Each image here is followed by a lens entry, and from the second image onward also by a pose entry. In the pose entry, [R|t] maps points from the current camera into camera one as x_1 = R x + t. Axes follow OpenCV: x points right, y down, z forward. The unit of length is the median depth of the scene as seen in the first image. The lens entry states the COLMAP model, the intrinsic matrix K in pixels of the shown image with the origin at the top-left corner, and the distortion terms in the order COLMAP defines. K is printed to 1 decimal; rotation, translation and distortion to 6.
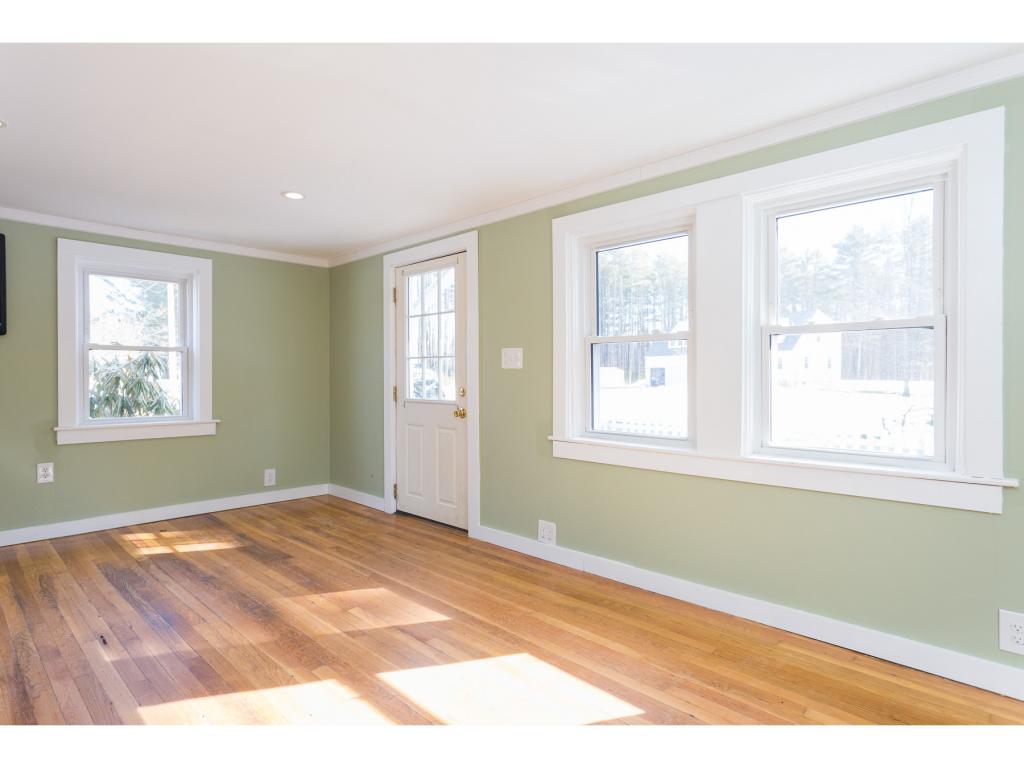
lens RADIAL K [[549.9, 0, 526.9], [0, 549.9, 378.2], [0, 0, 1]] dist [-0.000397, -0.000866]
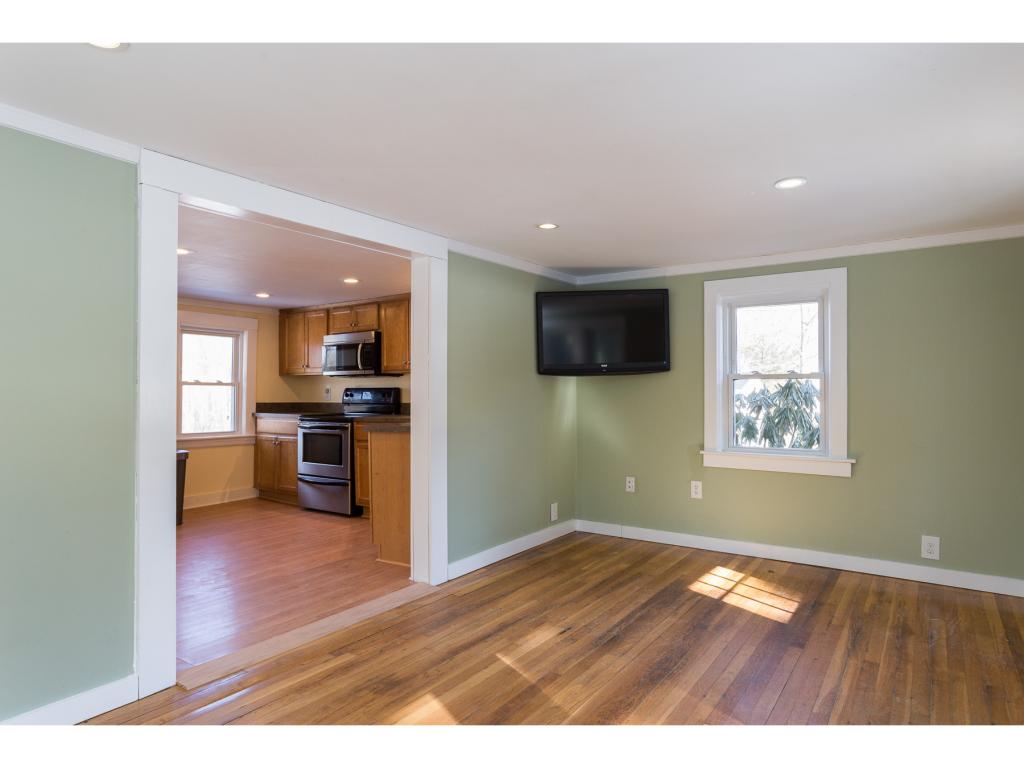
lens RADIAL K [[623.1, 0, 506.6], [0, 623.1, 386.1], [0, 0, 1]] dist [0.000383, 0.001129]
pose [[0.132740, -0.013707, -0.991056, 0.355339], [-0.005073, 0.999882, -0.014509, -0.022299], [0.991138, 0.006954, 0.132655, 0.436676]]
